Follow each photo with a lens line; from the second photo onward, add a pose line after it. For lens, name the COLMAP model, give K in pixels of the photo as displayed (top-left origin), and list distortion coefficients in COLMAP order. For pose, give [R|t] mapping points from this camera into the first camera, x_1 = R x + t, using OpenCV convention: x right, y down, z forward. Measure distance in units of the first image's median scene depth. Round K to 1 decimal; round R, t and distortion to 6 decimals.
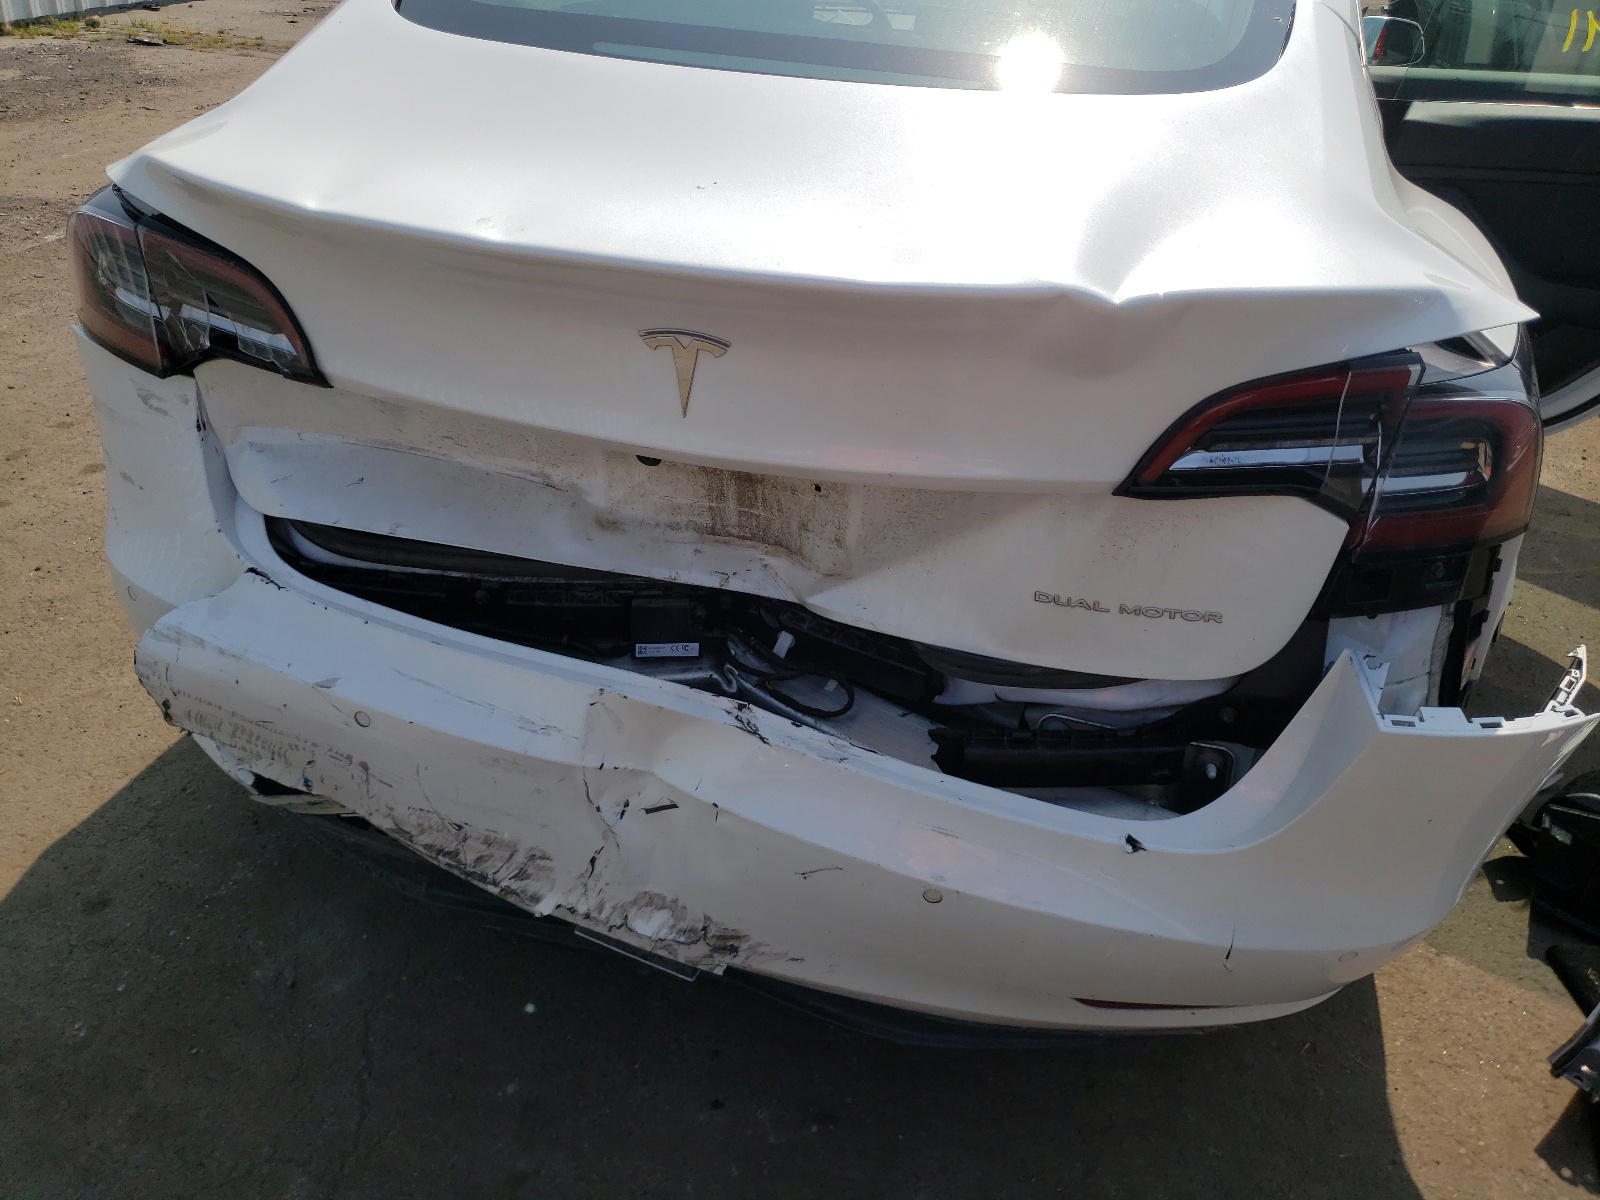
lens RADIAL K [[1387.9, 0, 790.5], [0, 1387.9, 597.9], [0, 0, 1]] dist [0.009527, 0.002657]
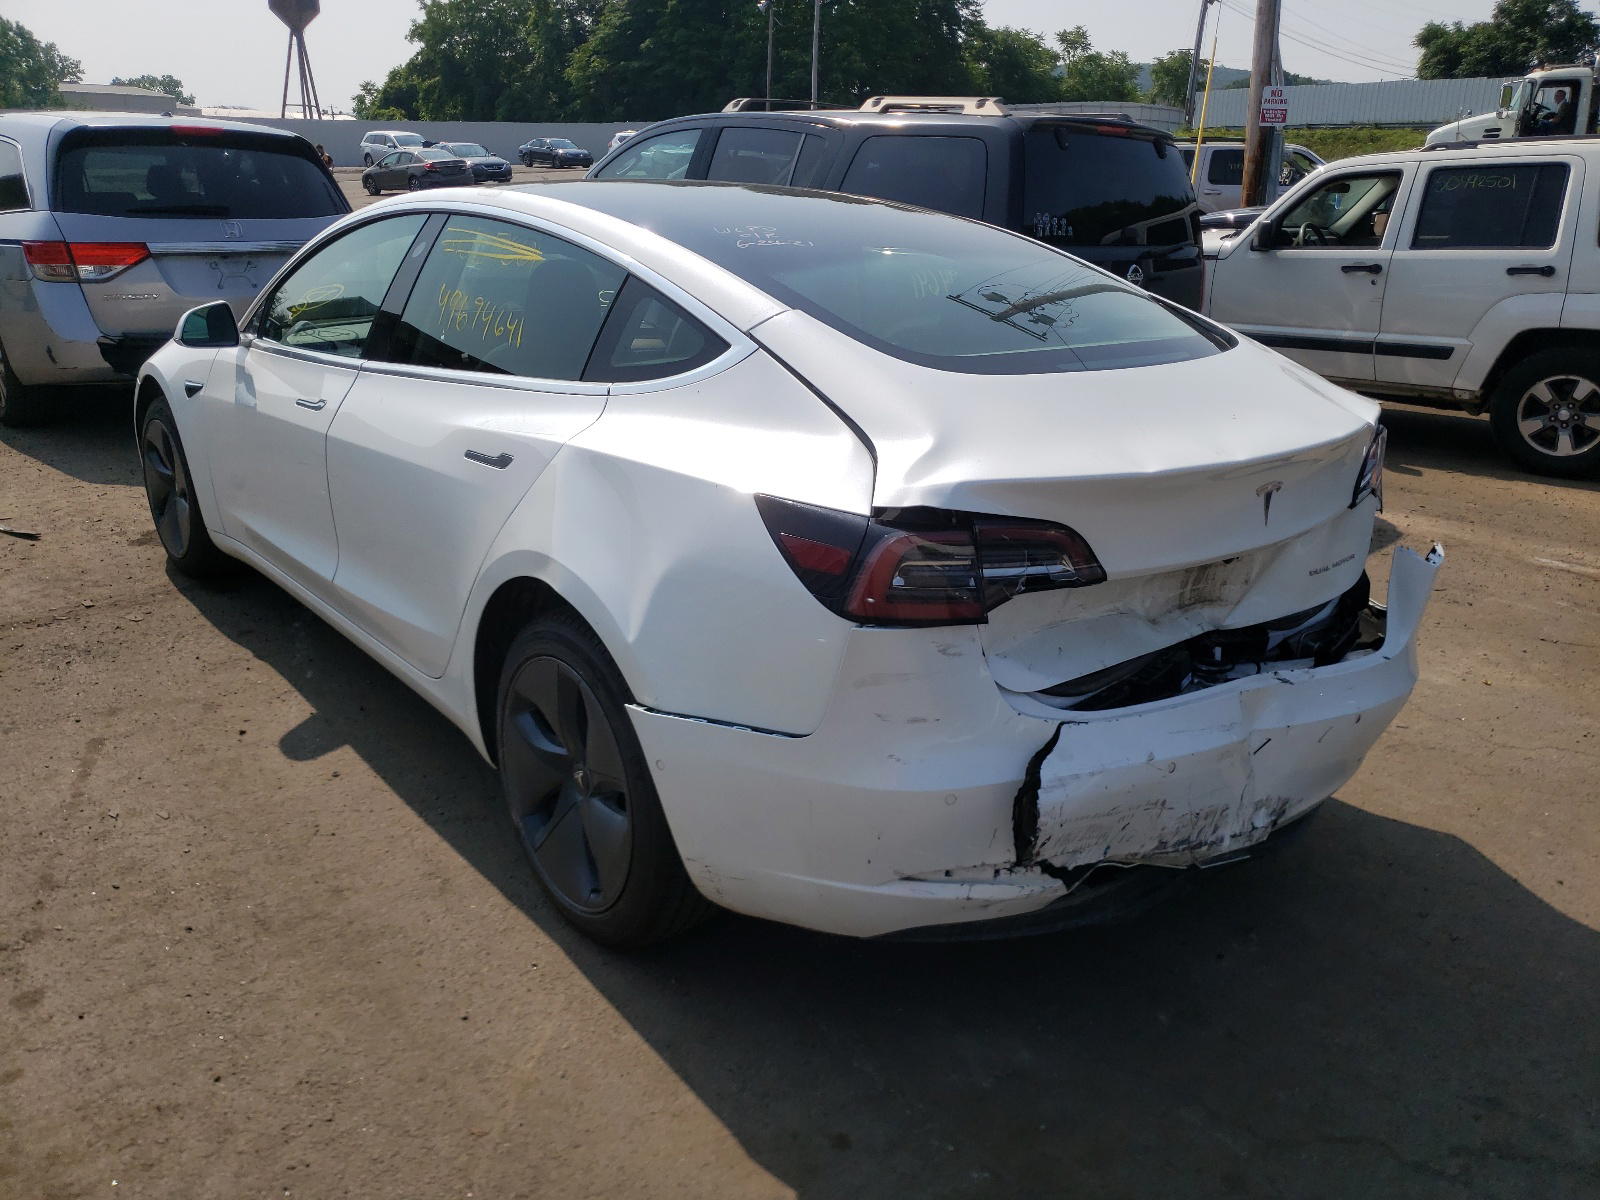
lens RADIAL K [[1387.9, 0, 790.5], [0, 1387.9, 597.9], [0, 0, 1]] dist [0.009527, 0.002657]
pose [[0.549648, -0.265458, 0.792098, -1.792631], [0.408594, 0.912445, 0.022260, -0.313070], [-0.728654, 0.311411, 0.609988, 0.273655]]
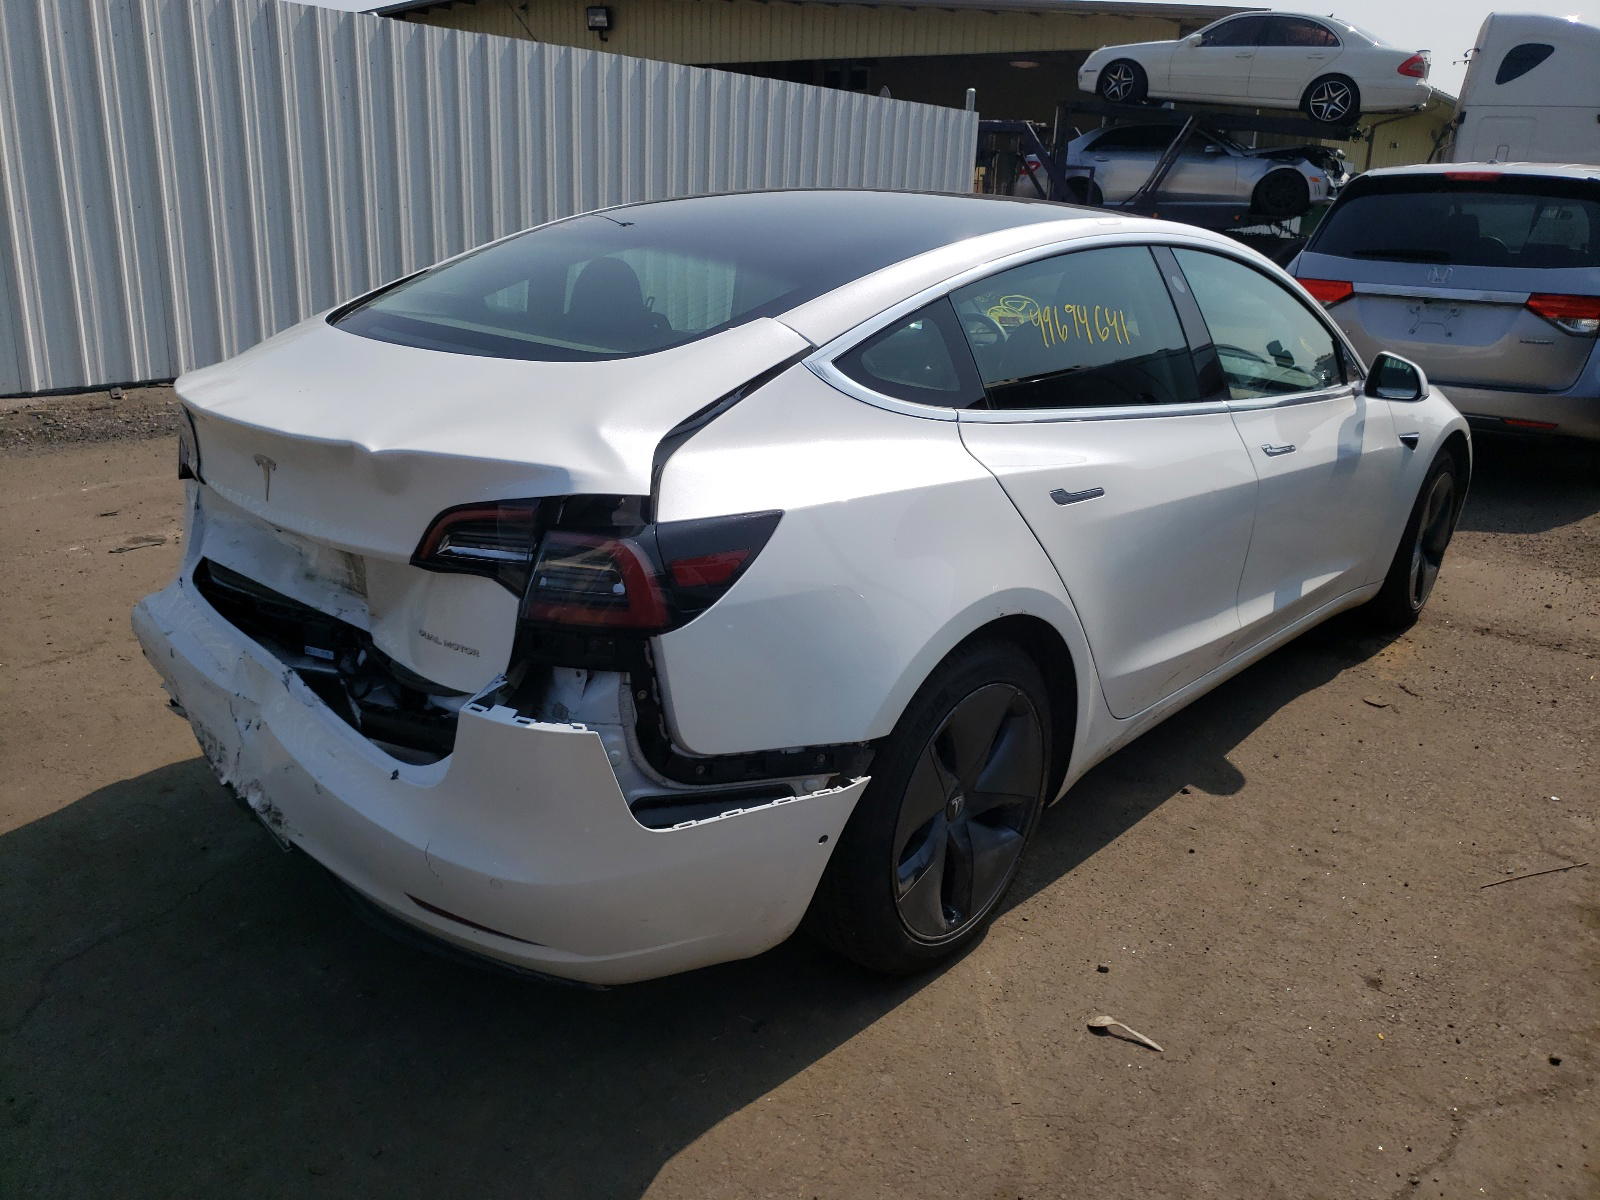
lens RADIAL K [[1387.9, 0, 790.5], [0, 1387.9, 597.9], [0, 0, 1]] dist [0.009527, 0.002657]
pose [[0.857014, 0.134406, -0.497455, 1.341460], [-0.254103, 0.950077, -0.181069, 0.145343], [0.448284, 0.281584, 0.848382, -0.240017]]
